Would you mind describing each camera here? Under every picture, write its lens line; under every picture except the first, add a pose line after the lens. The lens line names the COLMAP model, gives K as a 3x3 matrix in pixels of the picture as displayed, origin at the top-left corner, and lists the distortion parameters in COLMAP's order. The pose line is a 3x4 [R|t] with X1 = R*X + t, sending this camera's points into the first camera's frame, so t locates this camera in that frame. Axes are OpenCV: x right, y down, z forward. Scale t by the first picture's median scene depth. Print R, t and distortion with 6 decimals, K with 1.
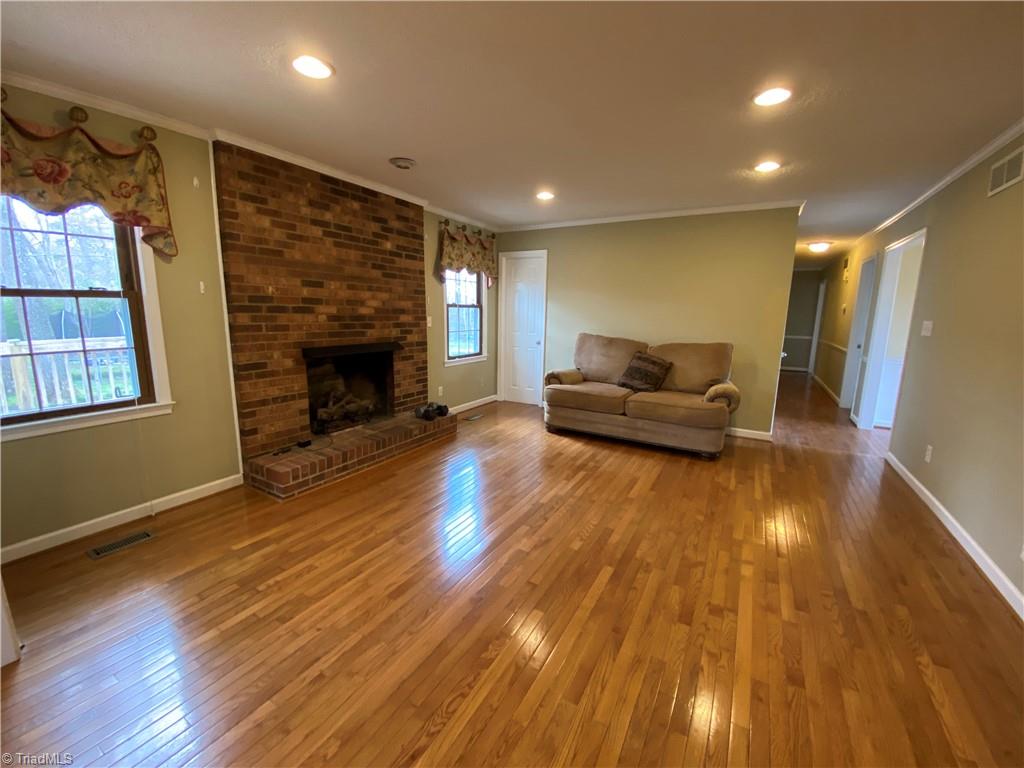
lens RADIAL K [[422.8, 0, 519.1], [0, 422.8, 387.2], [0, 0, 1]] dist [0.008487, -0.014152]
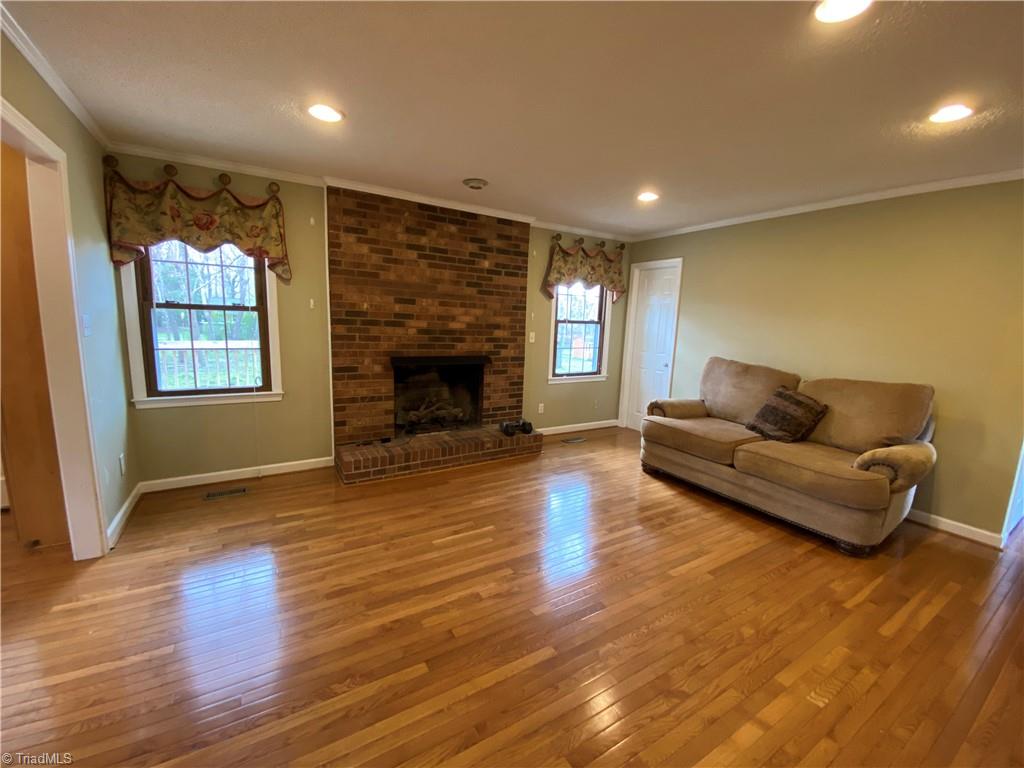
lens RADIAL K [[422.8, 0, 504.5], [0, 422.8, 388.2], [0, 0, 1]] dist [0.008487, -0.014152]
pose [[0.872536, 0.091800, -0.479848, 0.300791], [-0.107710, 0.994166, -0.005661, -0.032901], [0.476529, 0.056624, 0.877333, 0.144792]]
